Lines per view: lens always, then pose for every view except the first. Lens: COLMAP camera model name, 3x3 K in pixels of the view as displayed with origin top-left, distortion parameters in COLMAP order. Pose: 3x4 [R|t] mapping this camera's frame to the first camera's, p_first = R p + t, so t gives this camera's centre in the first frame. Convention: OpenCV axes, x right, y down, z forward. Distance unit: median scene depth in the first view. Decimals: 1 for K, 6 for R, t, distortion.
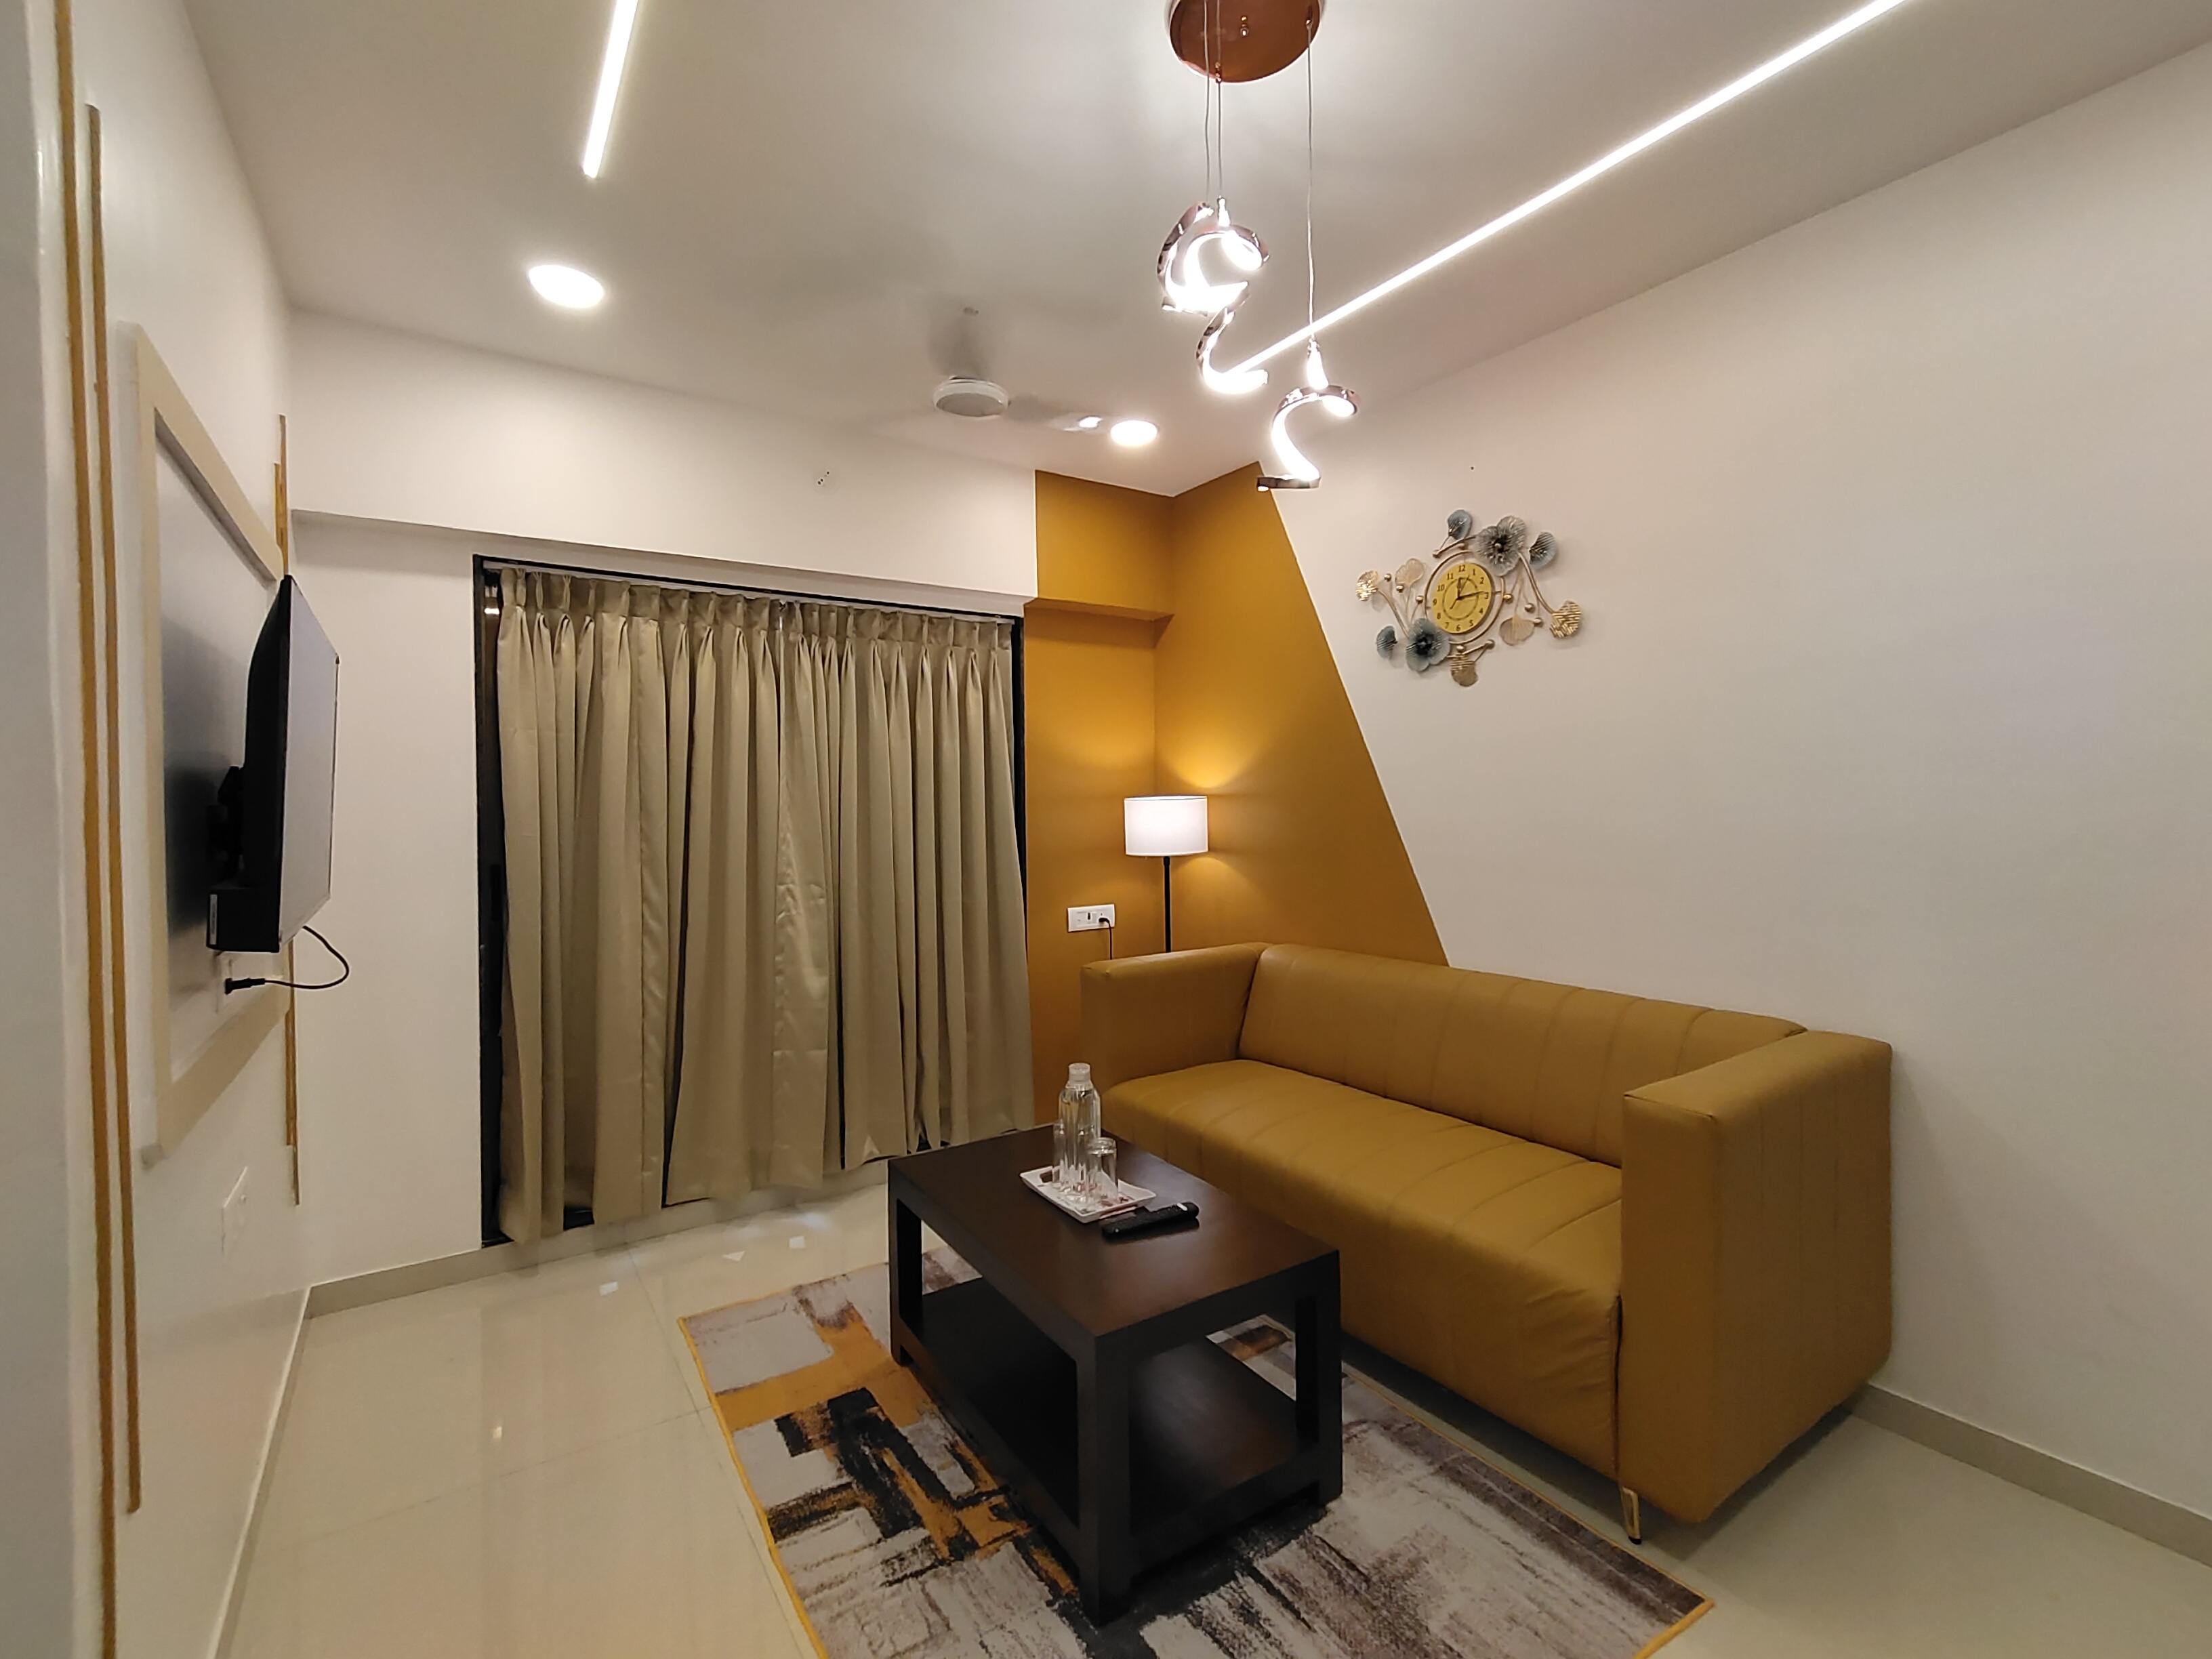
lens RADIAL K [[979.1, 0, 1098.3], [0, 979.1, 823.2], [0, 0, 1]] dist [0.012141, -0.001513]
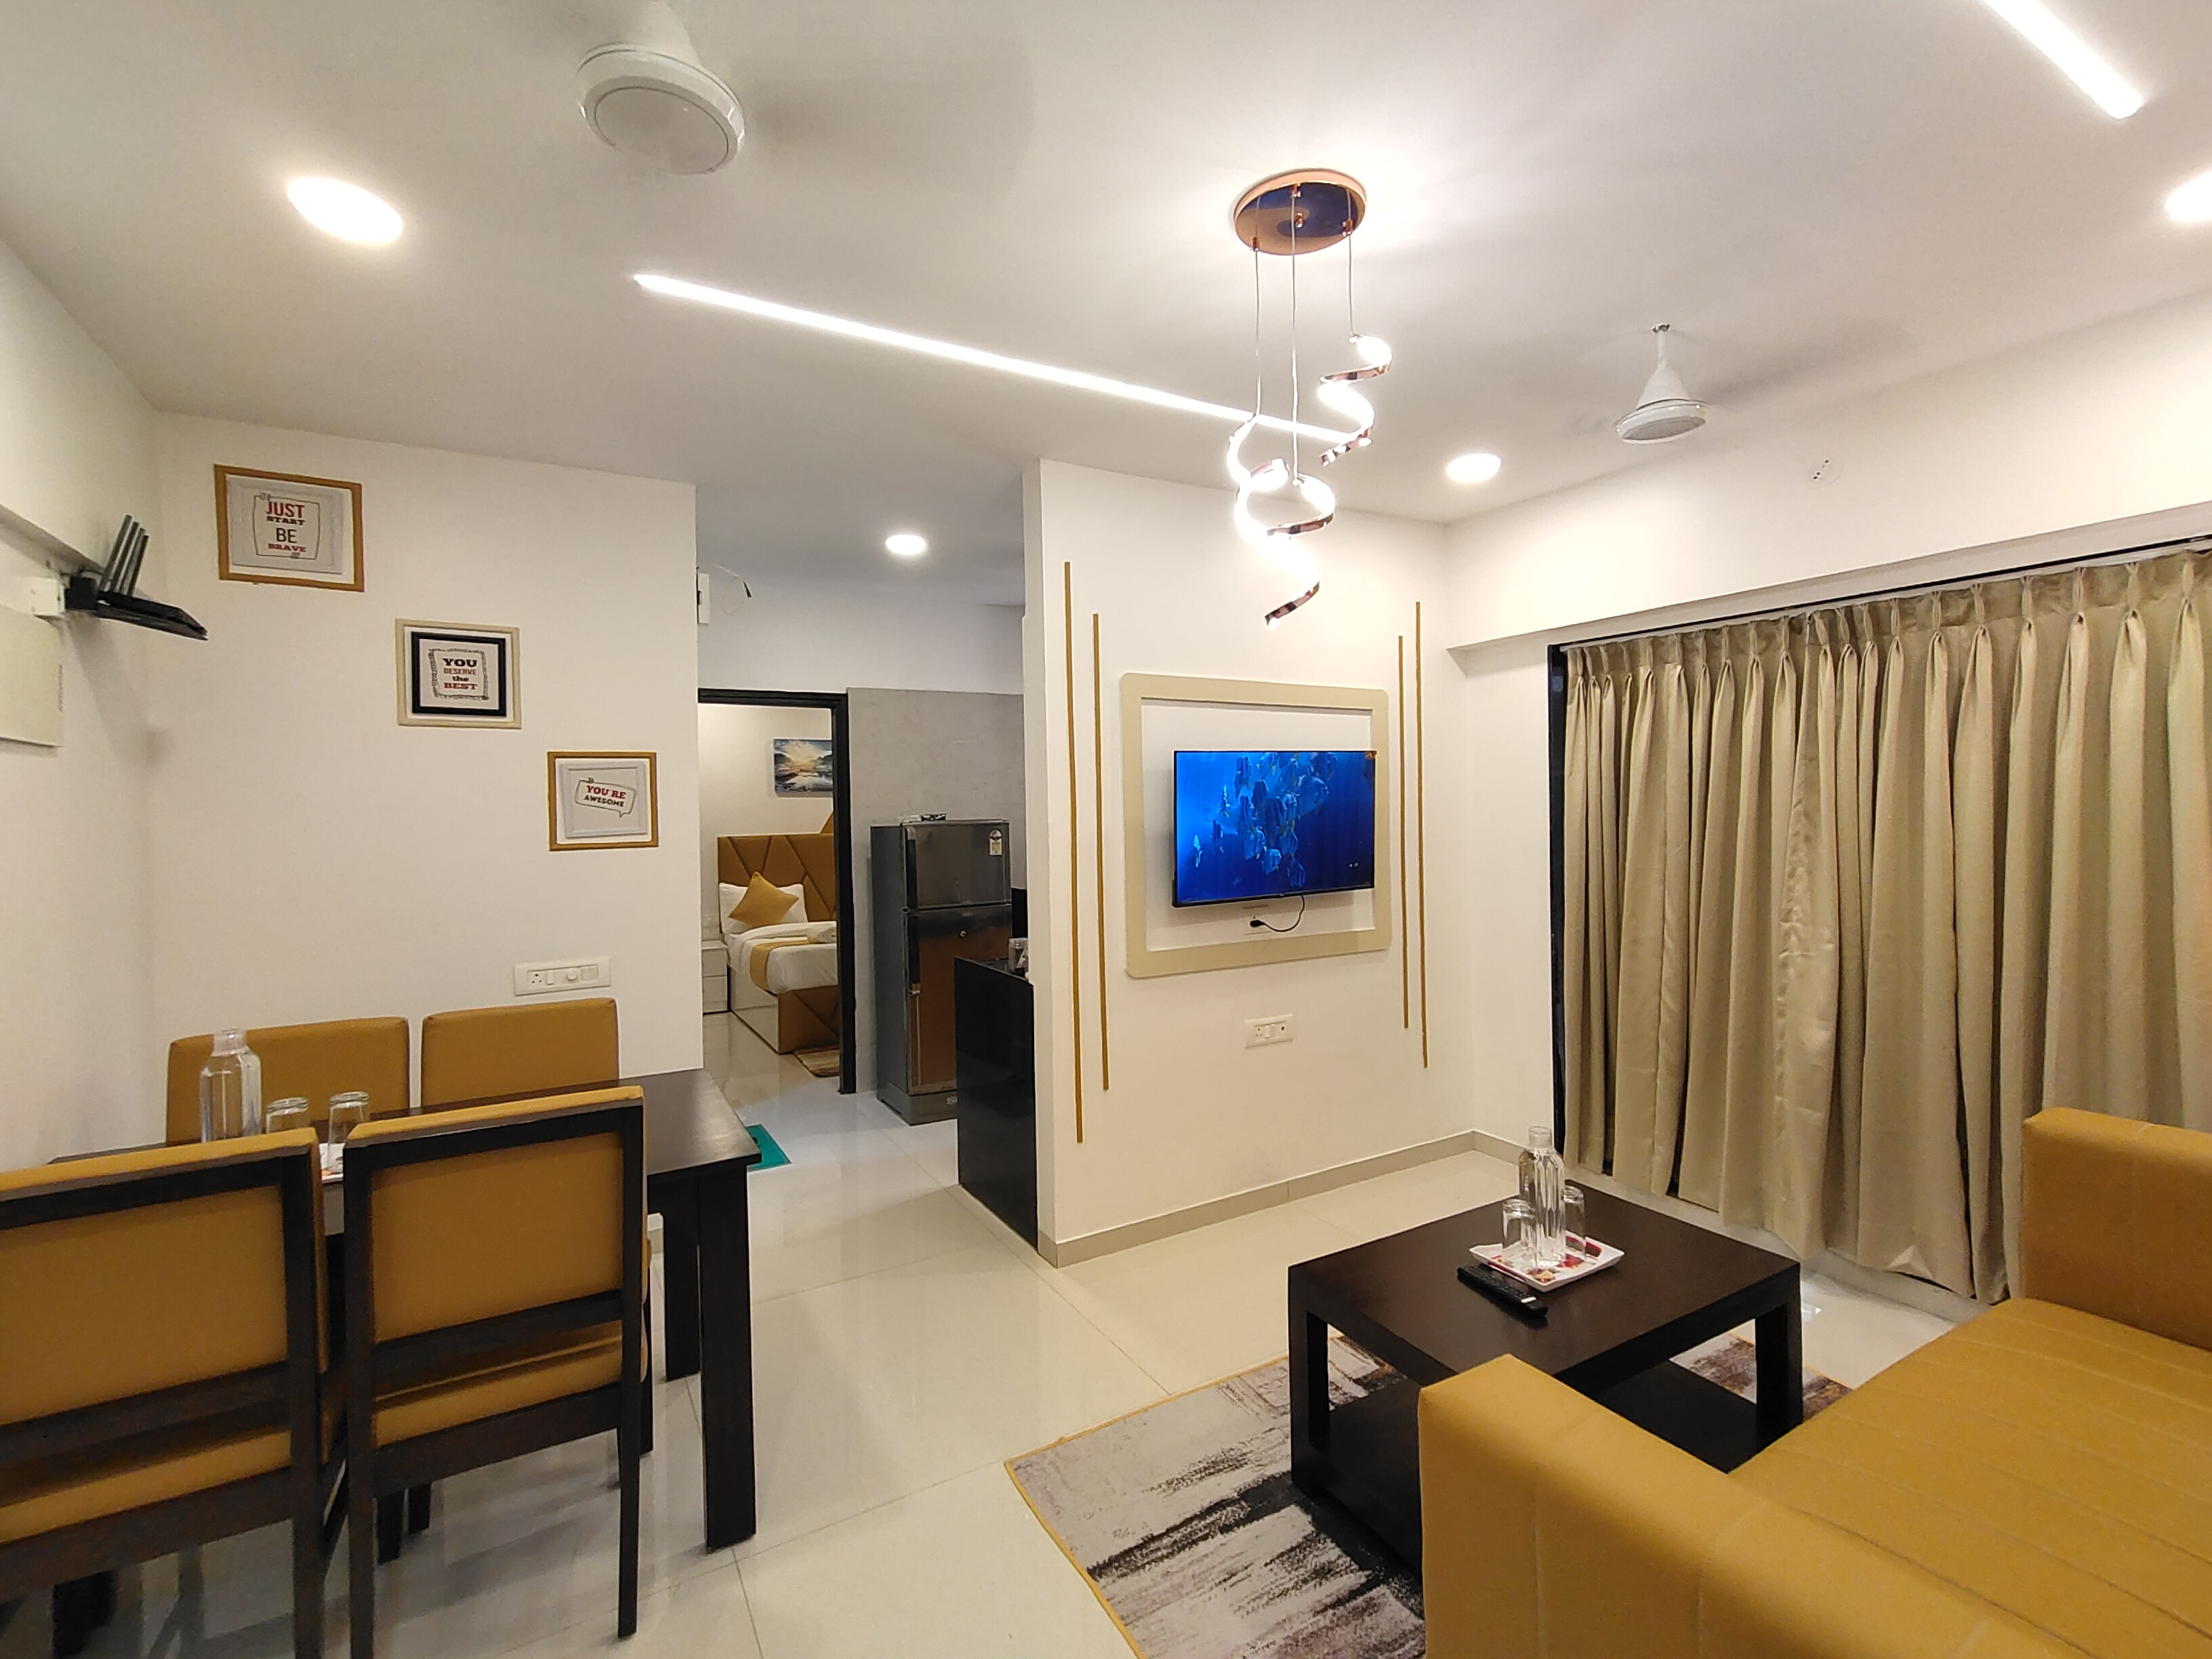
lens RADIAL K [[979.1, 0, 1095.3], [0, 979.1, 816.8], [0, 0, 1]] dist [0.012141, -0.001513]
pose [[-0.065426, 0.028032, -0.997464, 0.681568], [0.007254, 0.999592, 0.027616, -0.071095], [0.997831, -0.005429, -0.065603, 0.416575]]
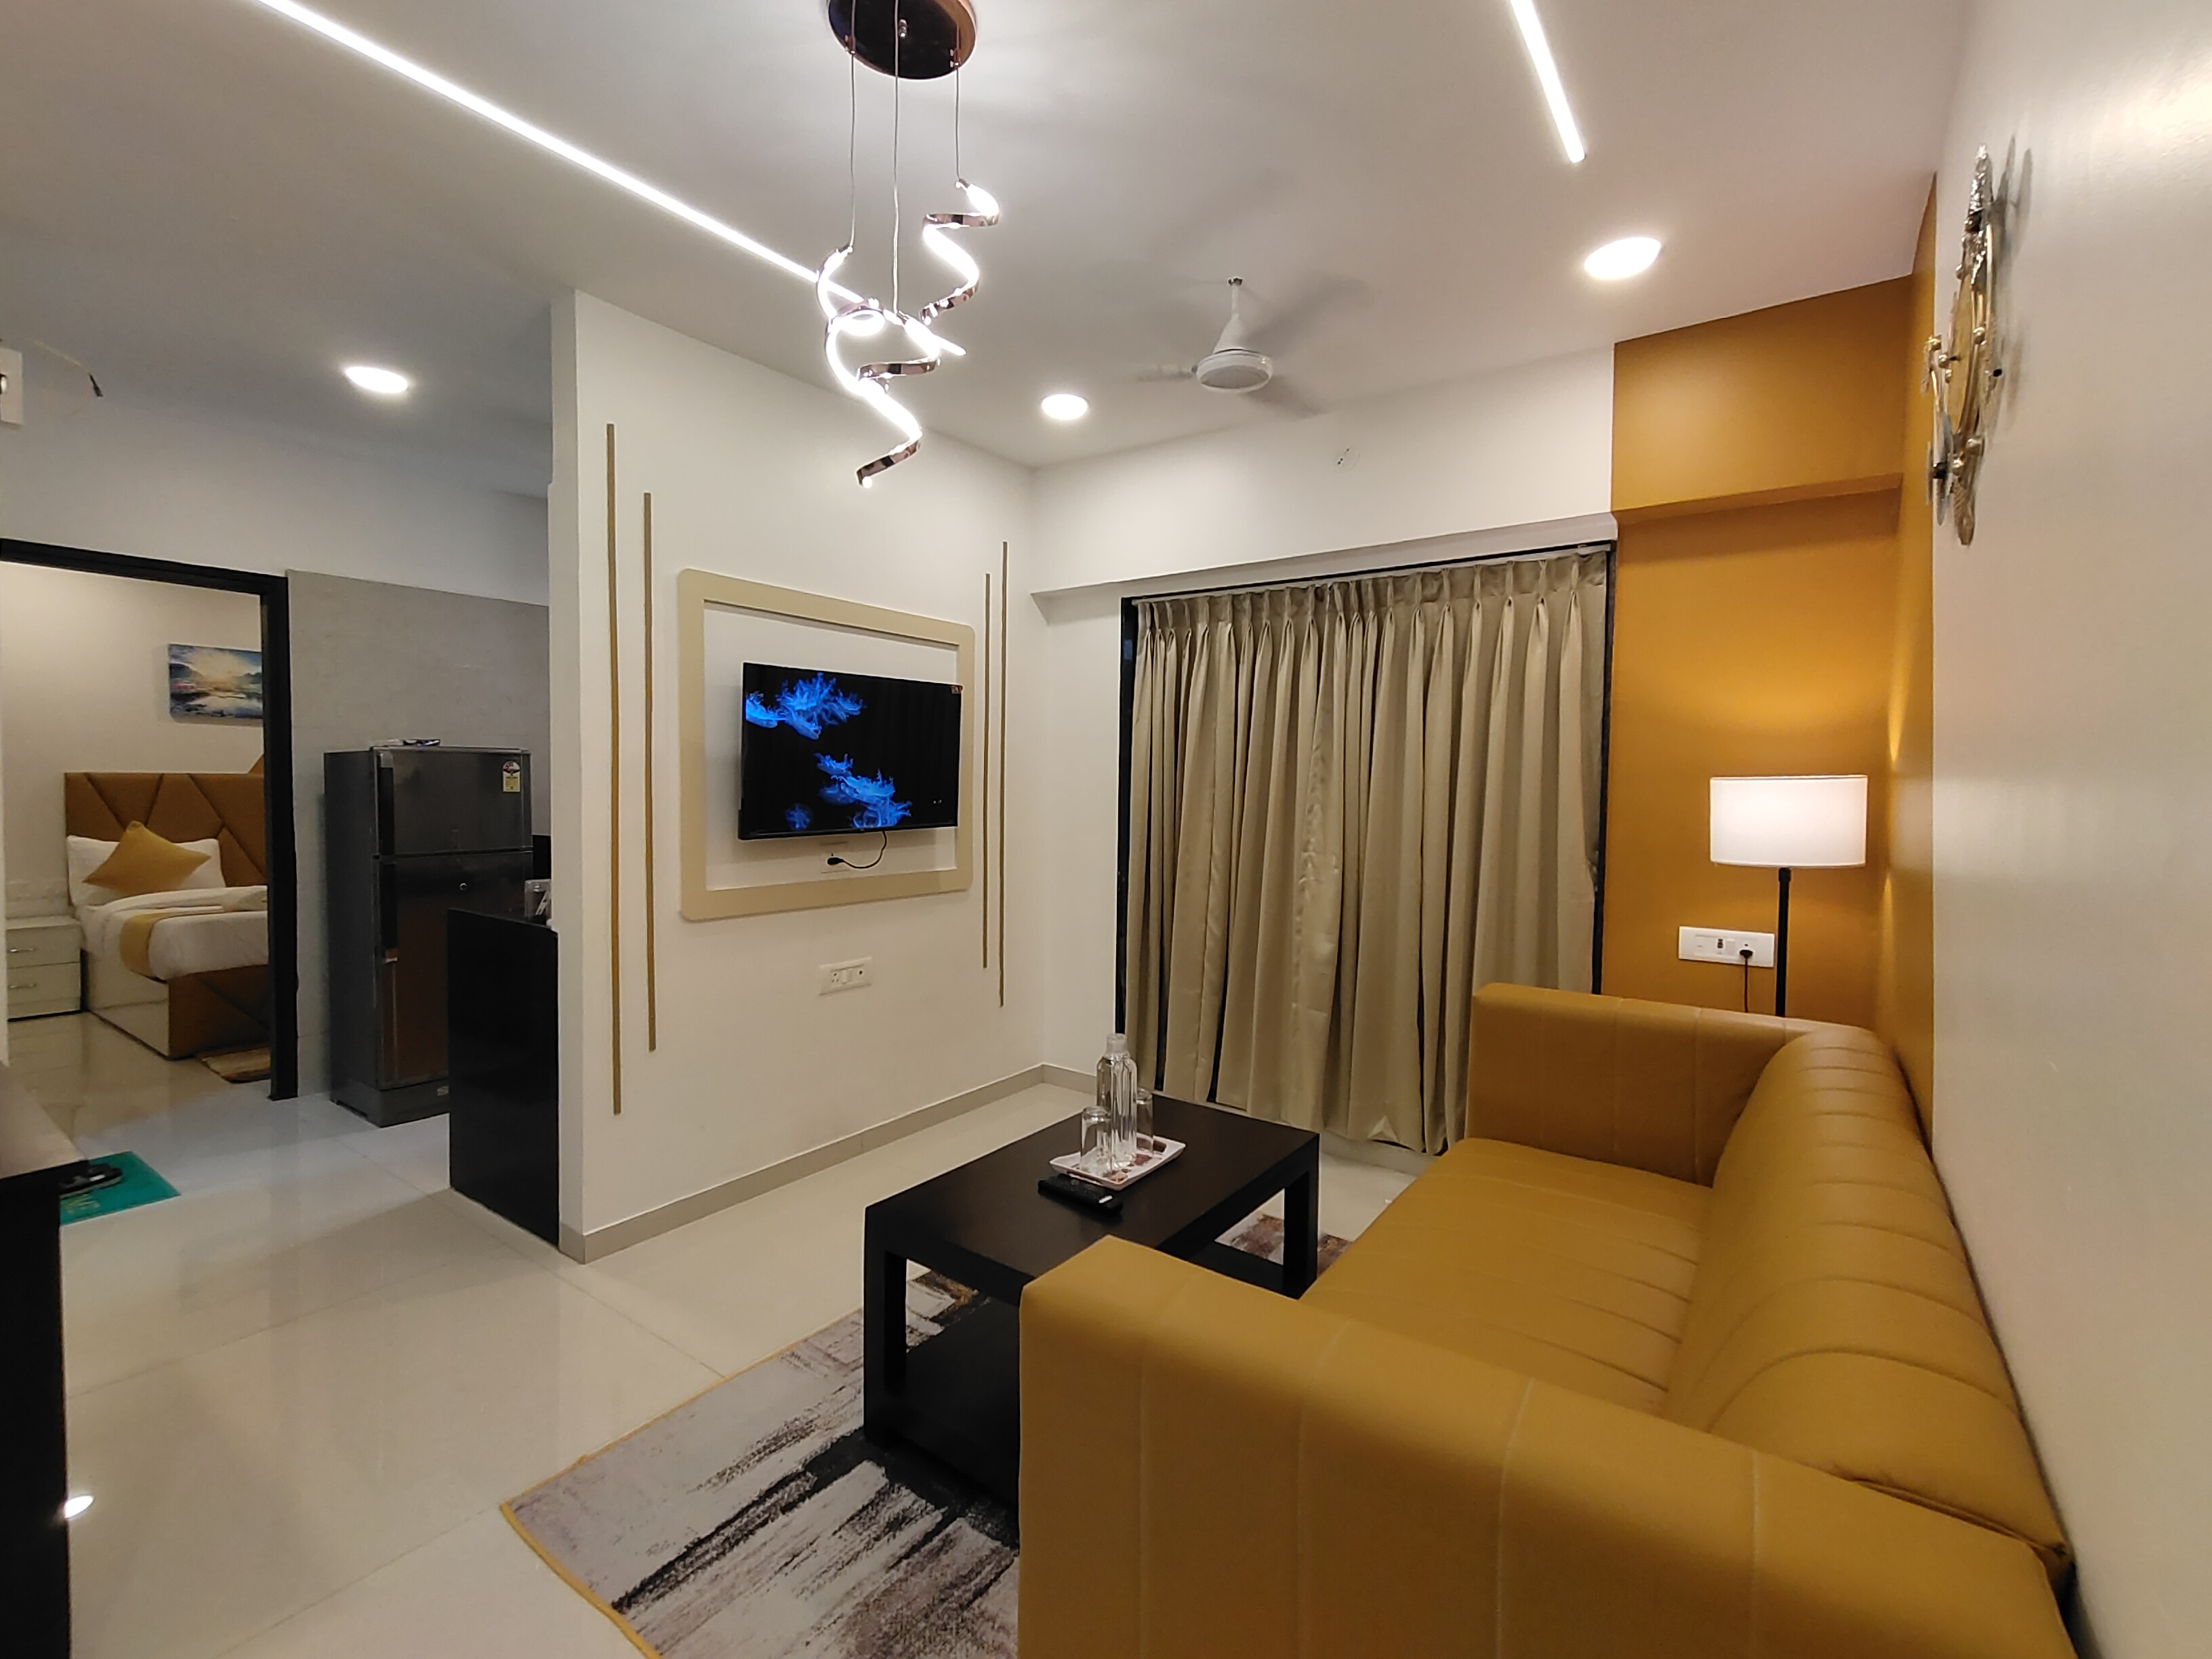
lens RADIAL K [[979.1, 0, 1095.6], [0, 979.1, 819.7], [0, 0, 1]] dist [0.012141, -0.001513]
pose [[0.353572, 0.057225, -0.933655, 0.620662], [-0.030755, 0.998299, 0.049540, -0.019599], [0.934902, 0.011198, 0.354730, 0.416328]]
